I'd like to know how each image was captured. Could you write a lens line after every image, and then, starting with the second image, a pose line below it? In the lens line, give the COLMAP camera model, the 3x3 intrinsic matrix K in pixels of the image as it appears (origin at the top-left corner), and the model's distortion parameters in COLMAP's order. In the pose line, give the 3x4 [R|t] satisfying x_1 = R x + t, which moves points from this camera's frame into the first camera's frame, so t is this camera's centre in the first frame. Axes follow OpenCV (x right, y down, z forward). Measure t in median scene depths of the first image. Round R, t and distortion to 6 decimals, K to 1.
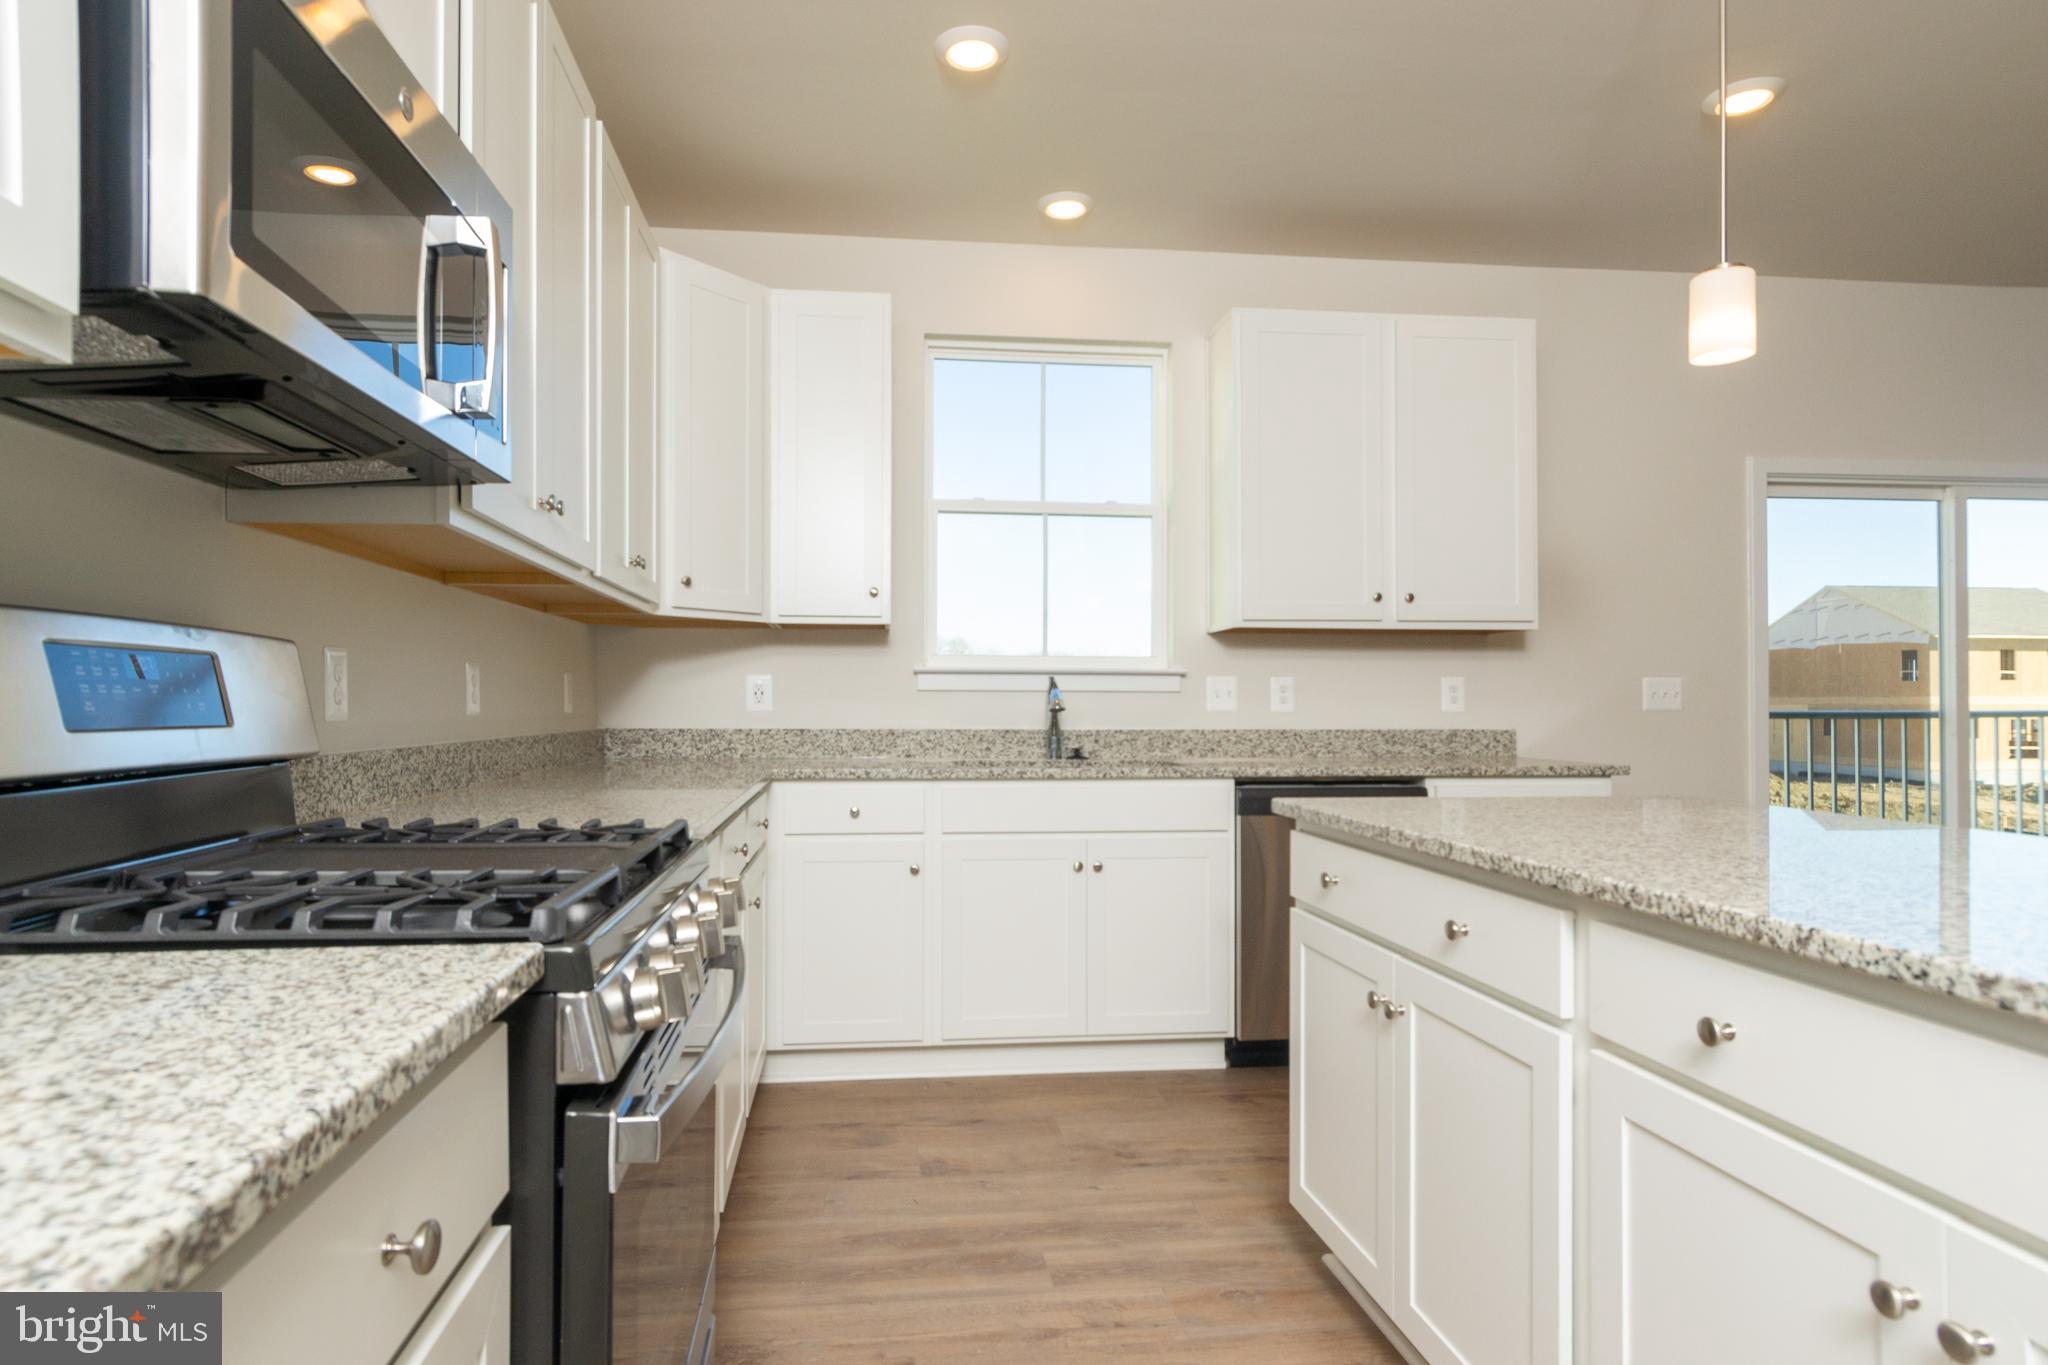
lens RADIAL K [[1083.9, 0, 1024.0], [0, 1083.9, 682.5], [0, 0, 1]] dist [0.000615, -0.000220]
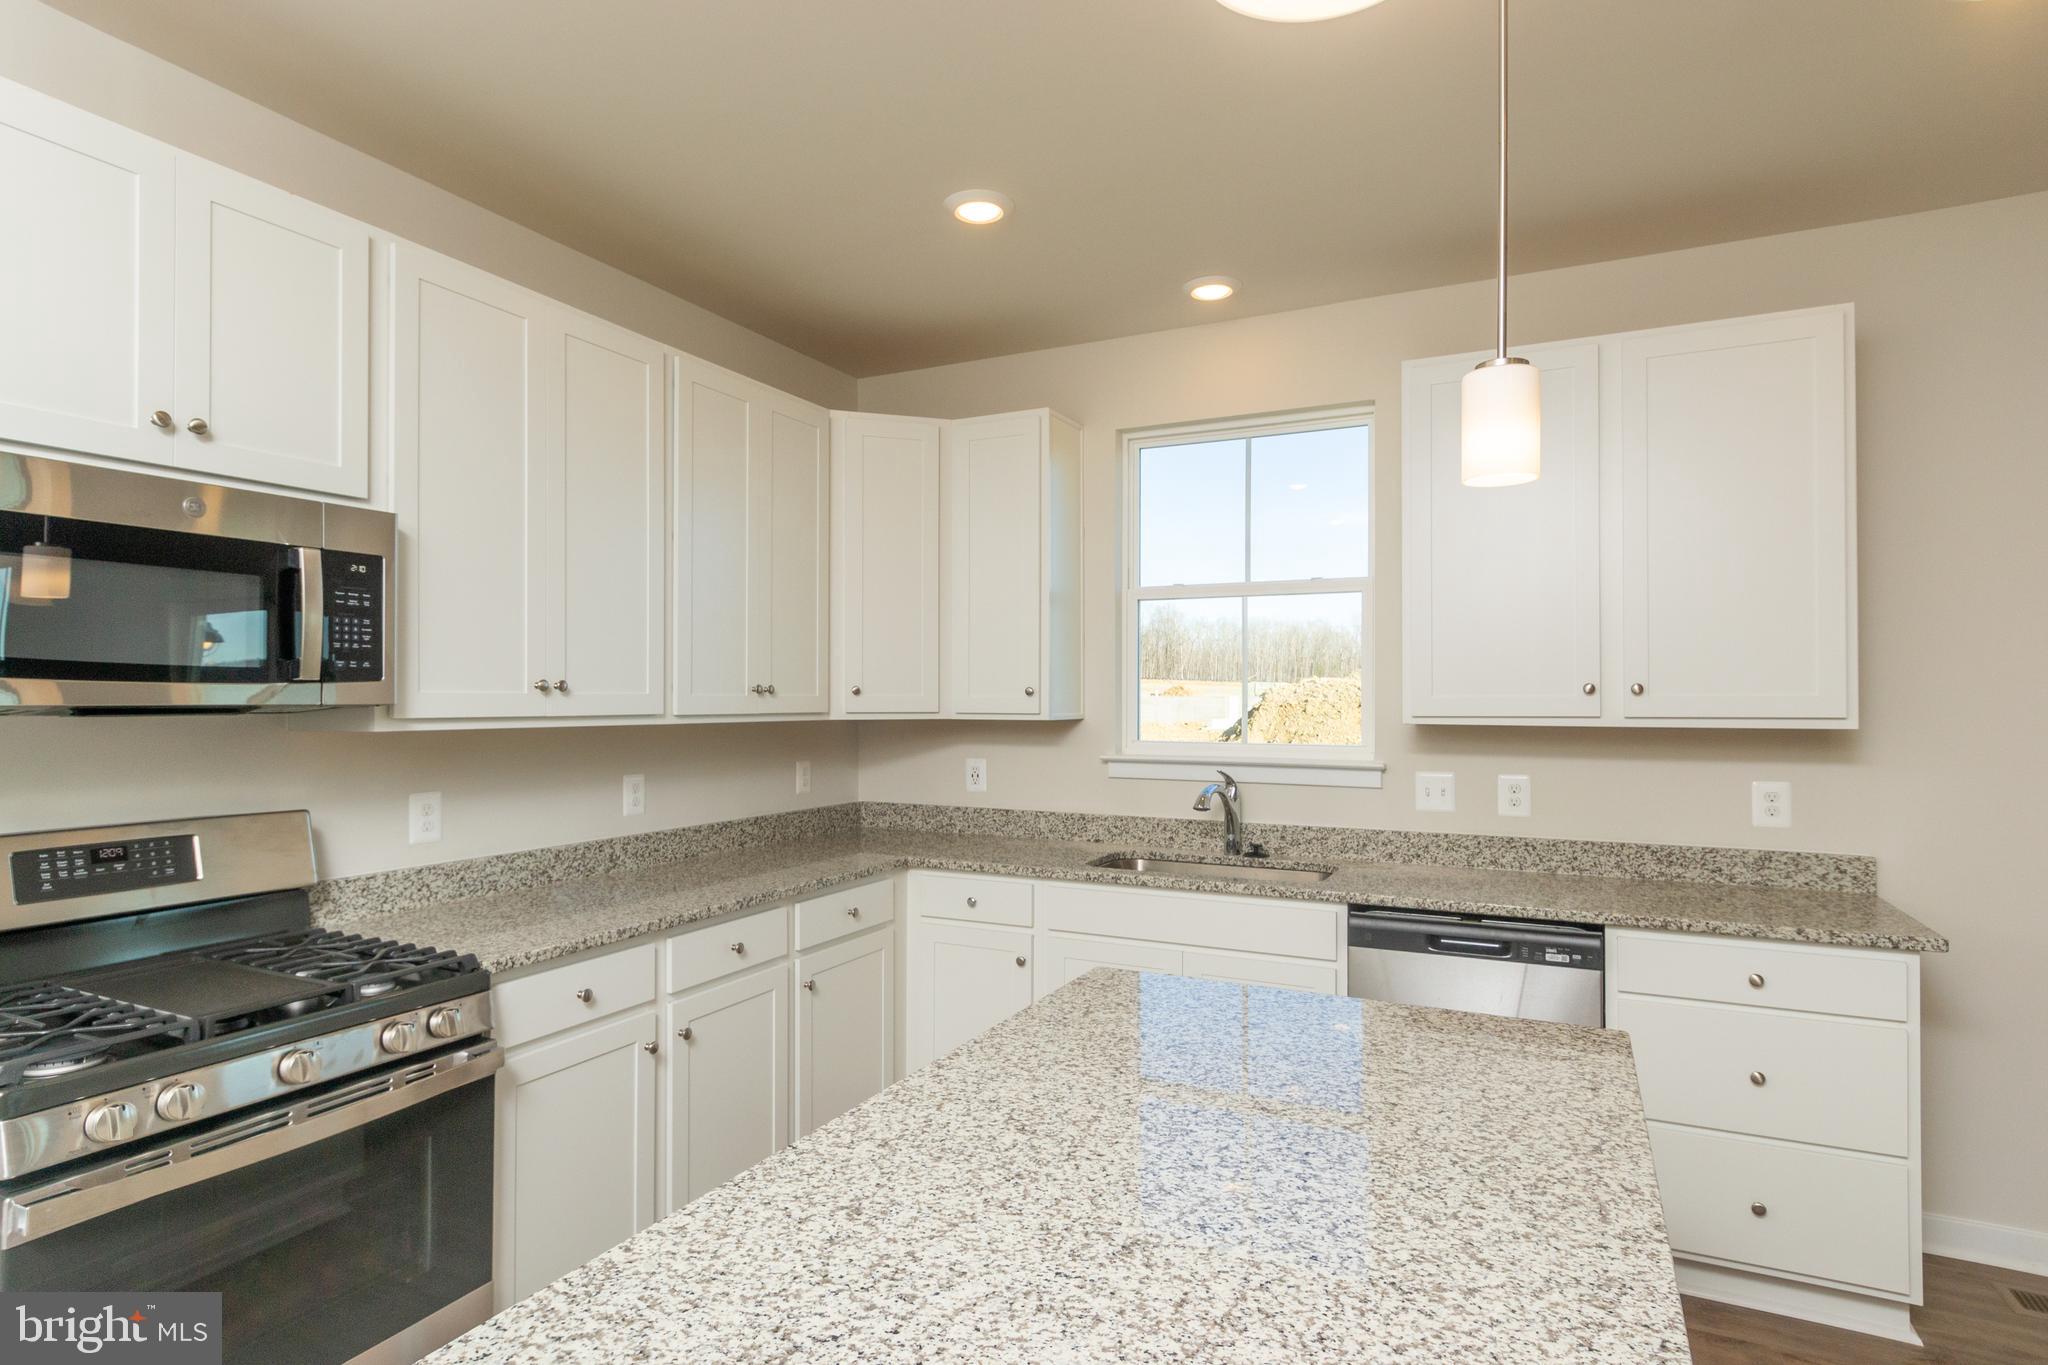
lens RADIAL K [[1083.9, 0, 1024.0], [0, 1083.9, 682.5], [0, 0, 1]] dist [0.000615, -0.000220]
pose [[0.841746, -0.007081, -0.539828, 0.393898], [0.005682, 0.999975, -0.004257, -0.079320], [0.539844, 0.000516, 0.841765, 0.087108]]
